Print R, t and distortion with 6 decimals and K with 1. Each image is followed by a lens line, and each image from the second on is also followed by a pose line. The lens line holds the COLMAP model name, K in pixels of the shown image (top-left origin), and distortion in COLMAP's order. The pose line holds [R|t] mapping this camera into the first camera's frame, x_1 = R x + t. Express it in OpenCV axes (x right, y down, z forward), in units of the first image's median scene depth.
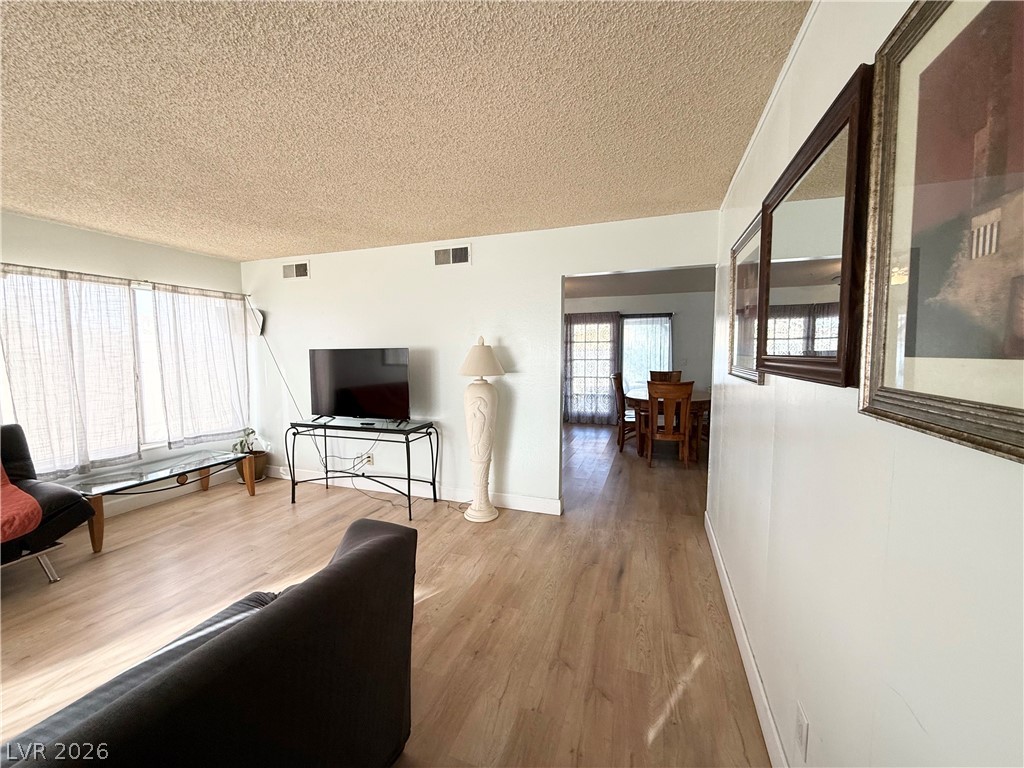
lens RADIAL K [[407.1, 0, 510.9], [0, 407.1, 383.5], [0, 0, 1]] dist [-0.002407, 0.000040]
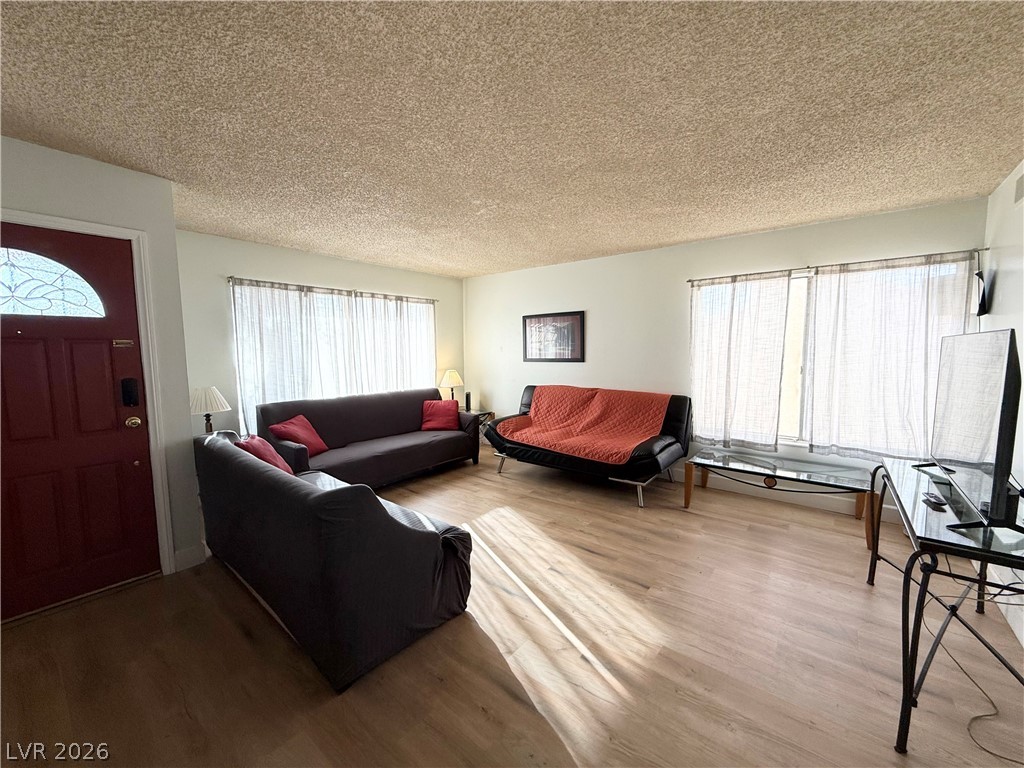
lens RADIAL K [[407.1, 0, 509.5], [0, 407.1, 384.6], [0, 0, 1]] dist [-0.002407, 0.000040]
pose [[-0.336480, 0.090943, -0.937289, 0.231003], [-0.066030, 0.990597, 0.119819, -0.053972], [0.939373, 0.102206, -0.327311, 0.709045]]
